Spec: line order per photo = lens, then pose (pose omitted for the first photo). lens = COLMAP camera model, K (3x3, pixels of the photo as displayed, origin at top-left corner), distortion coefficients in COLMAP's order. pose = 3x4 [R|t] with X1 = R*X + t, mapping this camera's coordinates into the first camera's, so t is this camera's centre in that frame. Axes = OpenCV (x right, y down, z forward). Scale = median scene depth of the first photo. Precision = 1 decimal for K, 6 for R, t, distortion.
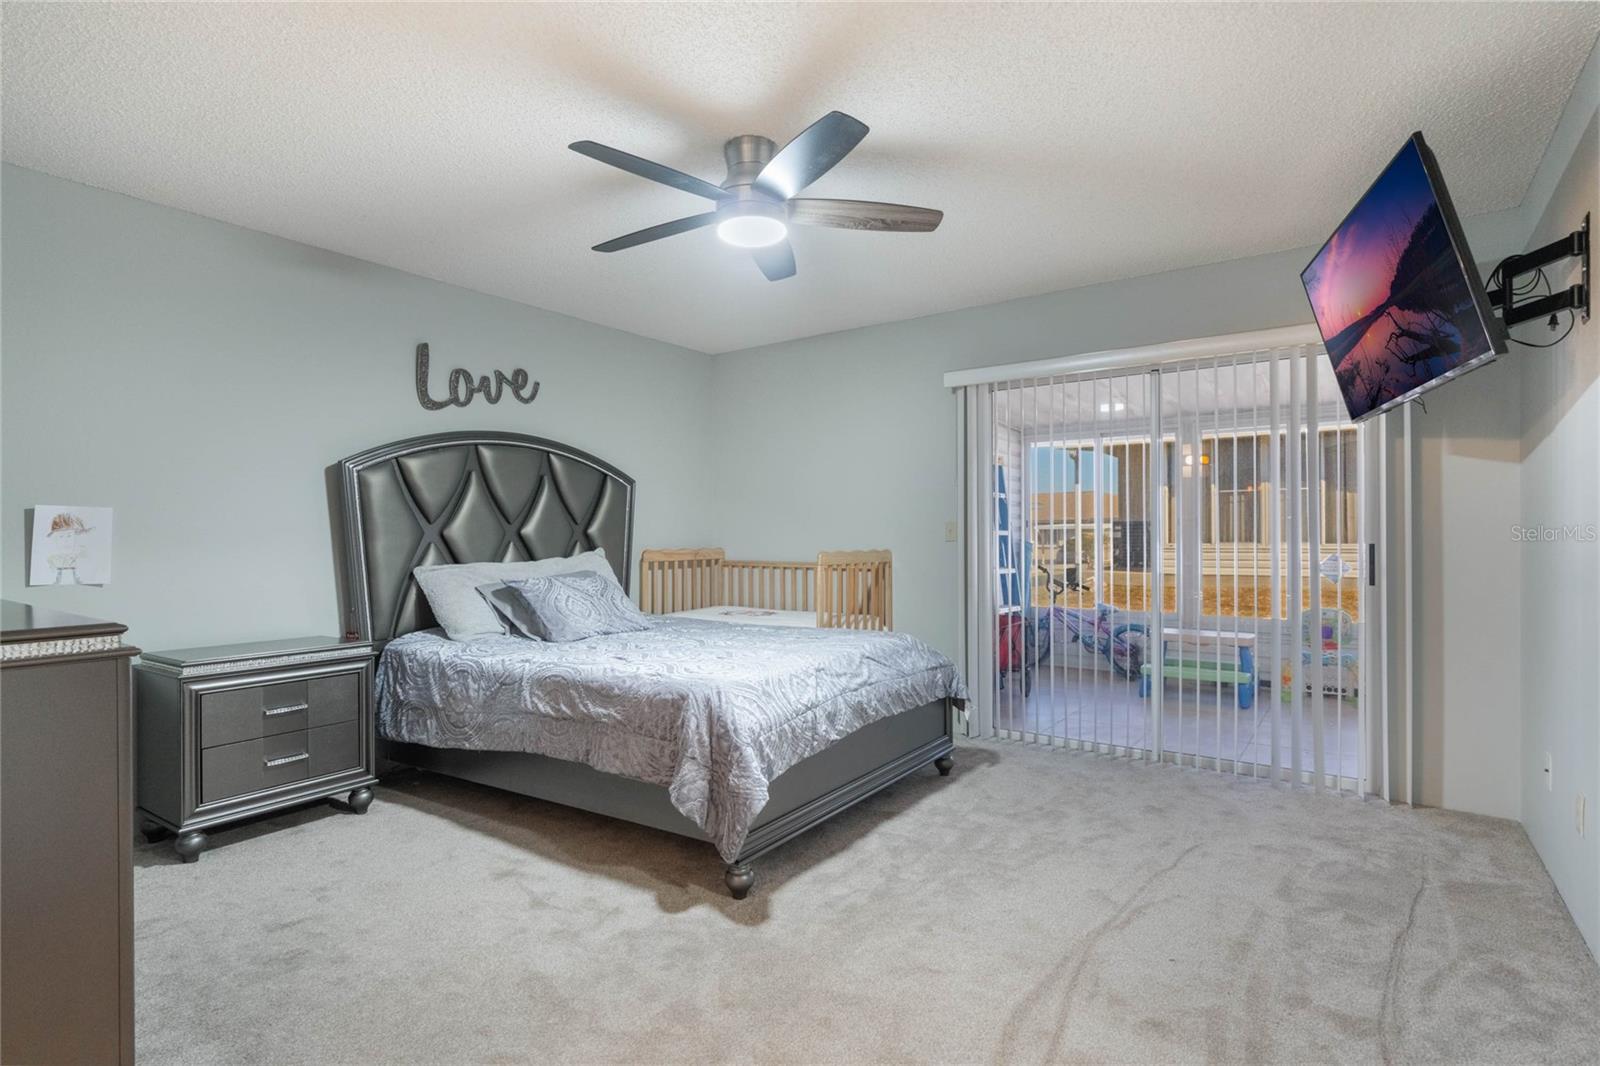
lens RADIAL K [[792.1, 0, 789.8], [0, 792.1, 532.2], [0, 0, 1]] dist [-0.028900, 0.000058]
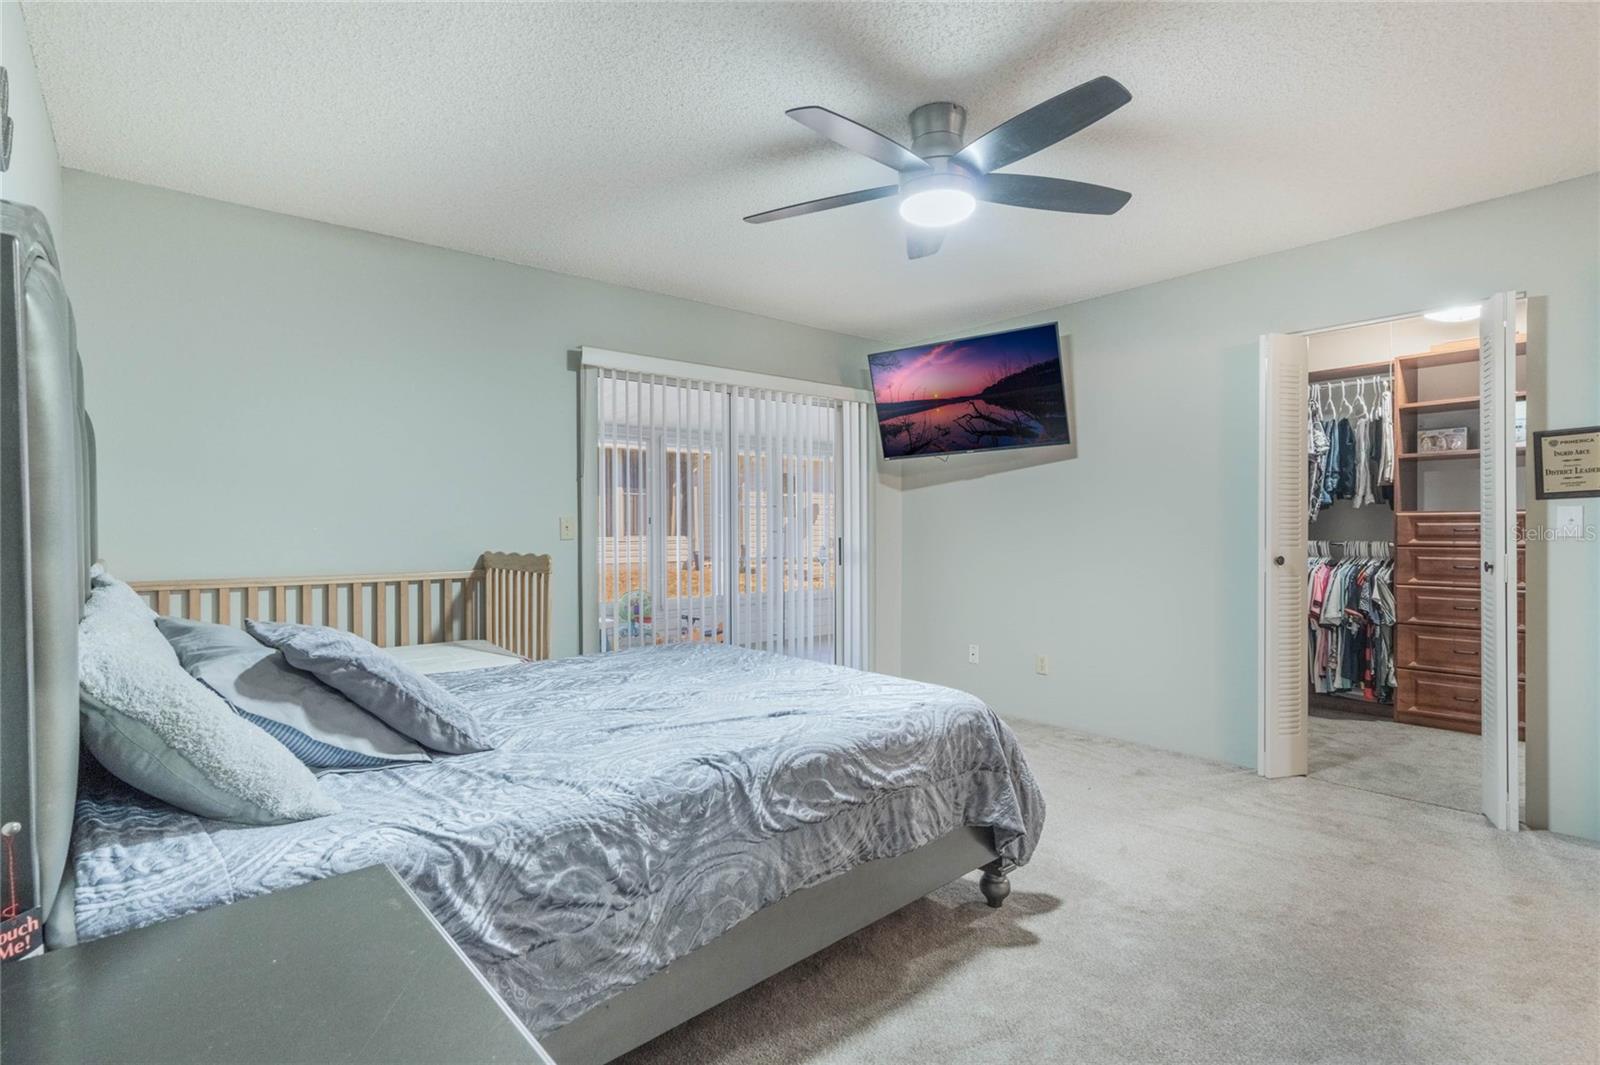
lens RADIAL K [[792.1, 0, 789.8], [0, 792.1, 531.7], [0, 0, 1]] dist [-0.028900, 0.000058]
pose [[0.250692, 0.001473, 0.968066, -0.687201], [0.000853, 0.999998, -0.001742, 0.003056], [-0.968066, 0.001262, 0.250691, 0.647073]]
